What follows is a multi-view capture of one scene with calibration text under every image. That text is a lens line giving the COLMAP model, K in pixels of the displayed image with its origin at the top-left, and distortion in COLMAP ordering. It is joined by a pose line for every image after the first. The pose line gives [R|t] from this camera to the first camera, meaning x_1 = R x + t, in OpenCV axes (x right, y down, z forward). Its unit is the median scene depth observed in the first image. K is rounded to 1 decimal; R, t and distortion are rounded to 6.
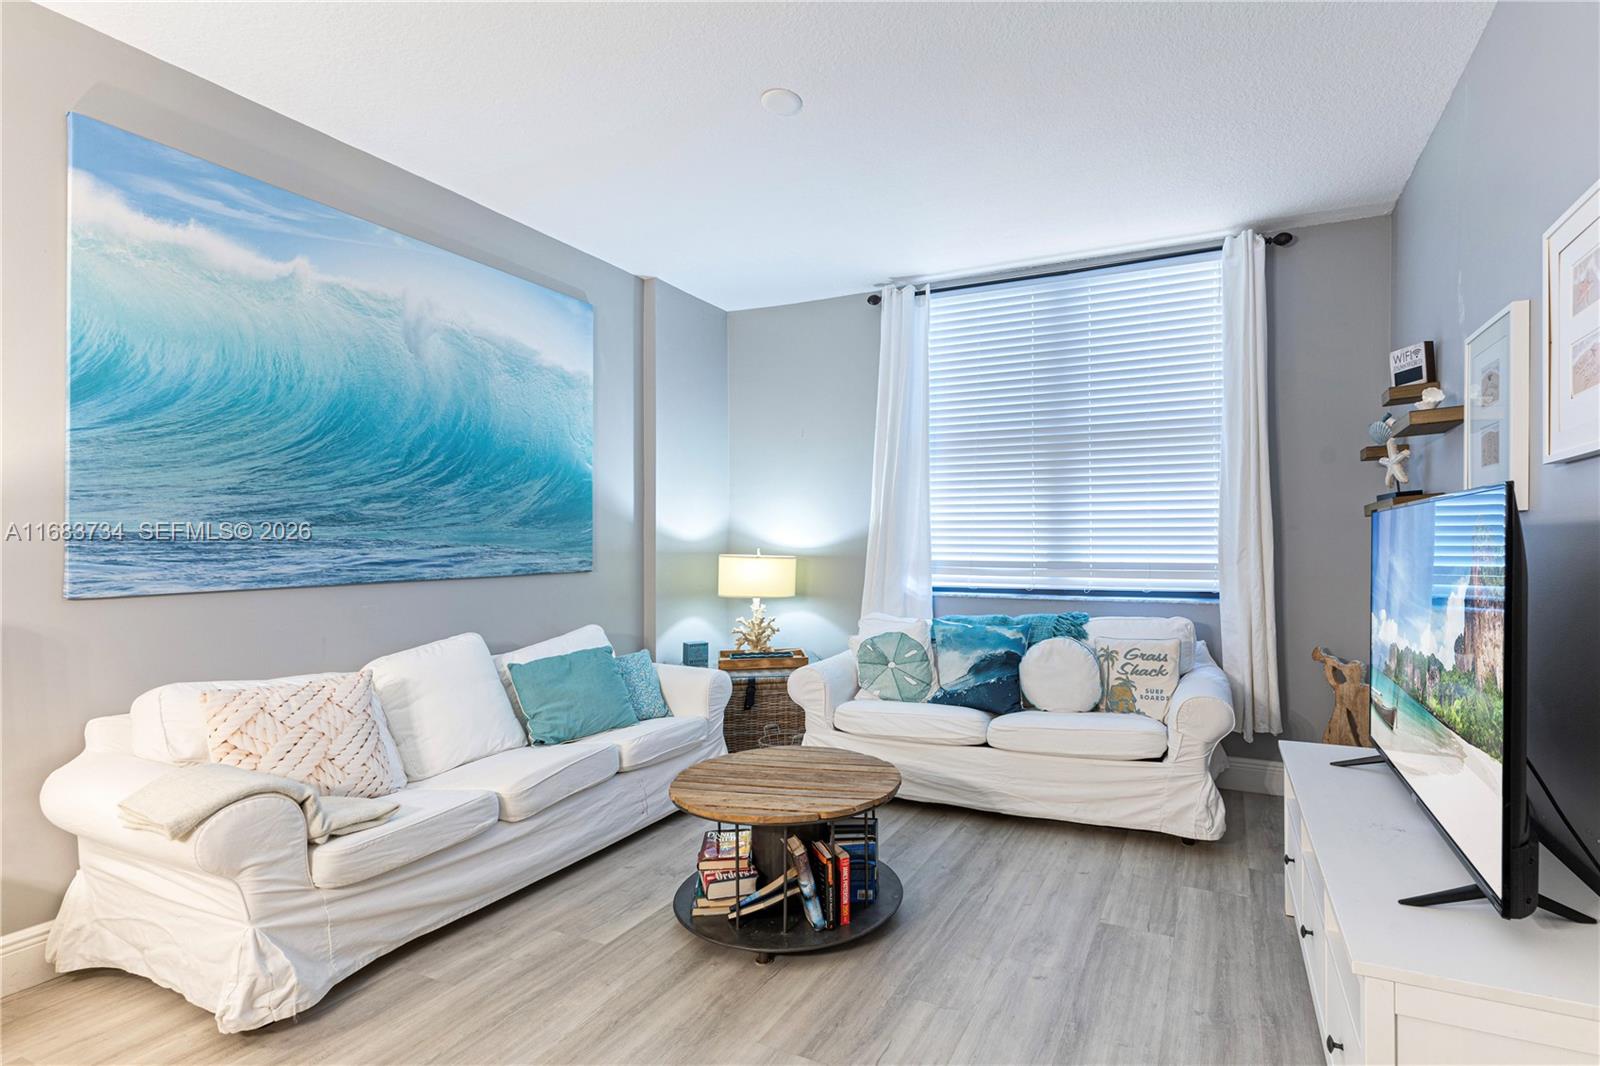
lens RADIAL K [[736.3, 0, 881.2], [0, 736.3, 548.1], [0, 0, 1]] dist [0.000493, 0.000000]
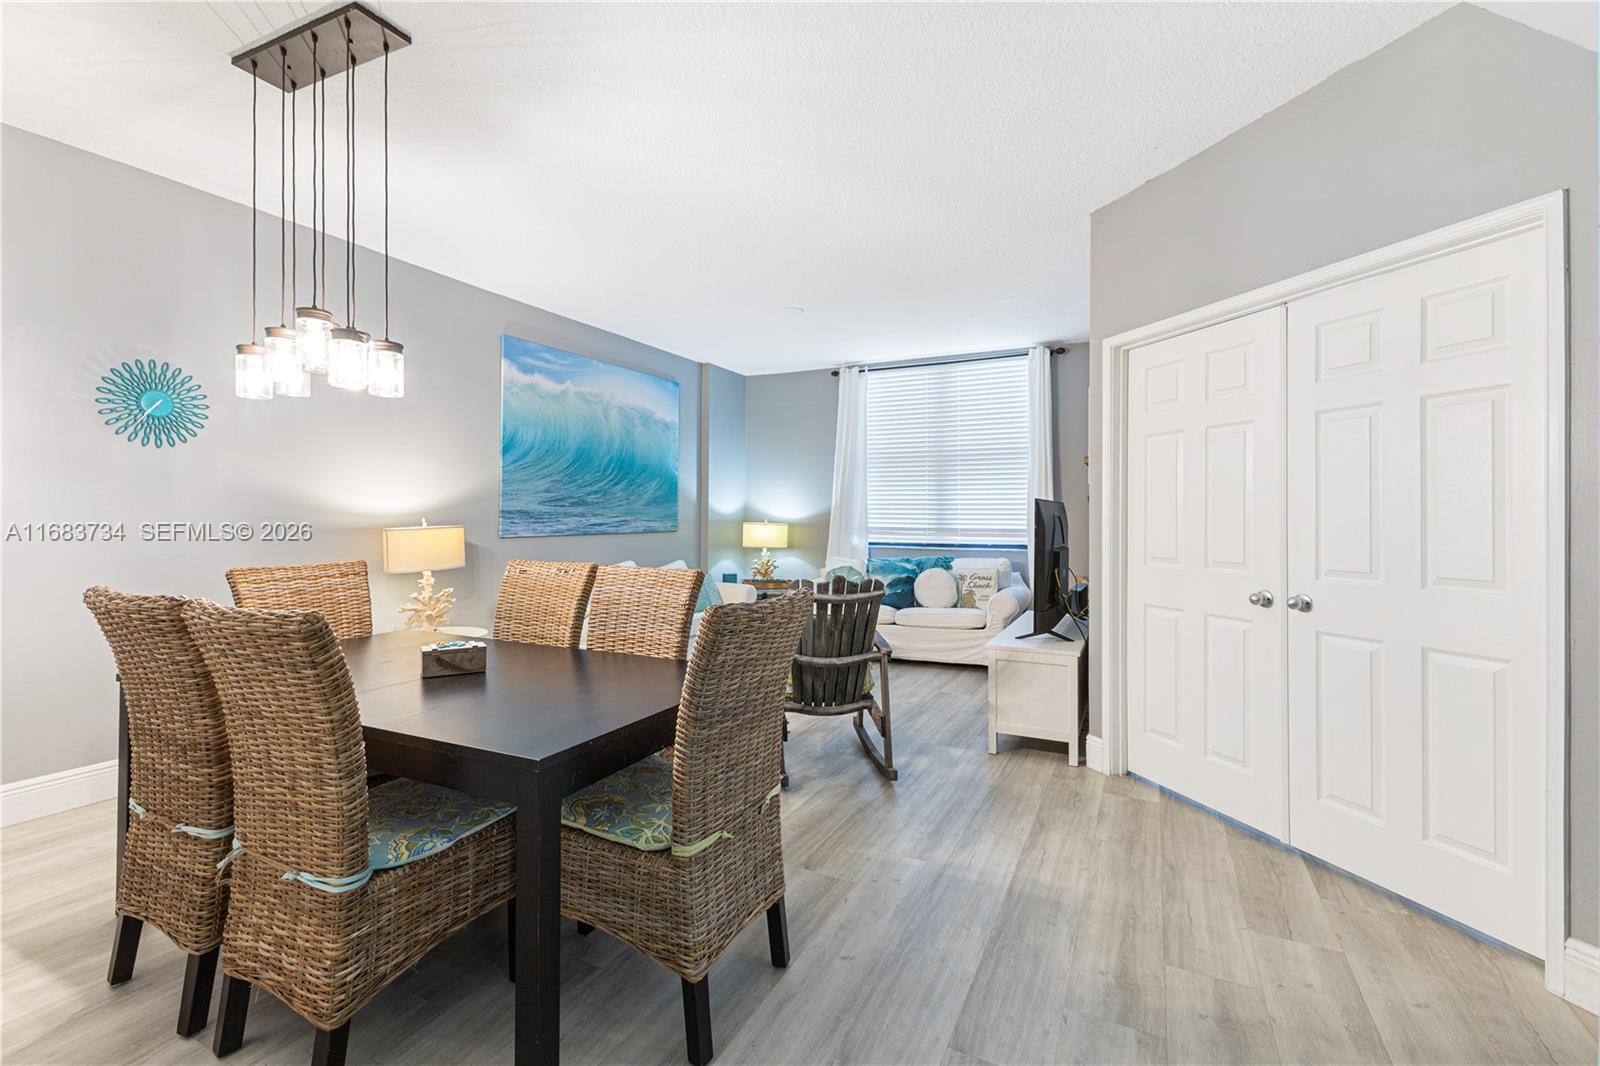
lens RADIAL K [[684.5, 0, 802.1], [0, 684.5, 520.5], [0, 0, 1]] dist [0.001109, 0.000079]
pose [[0.998848, 0.005718, -0.047653, -0.010297], [-0.005745, 0.999983, -0.000439, 0.005093], [0.047649, 0.000713, 0.998864, -0.711259]]
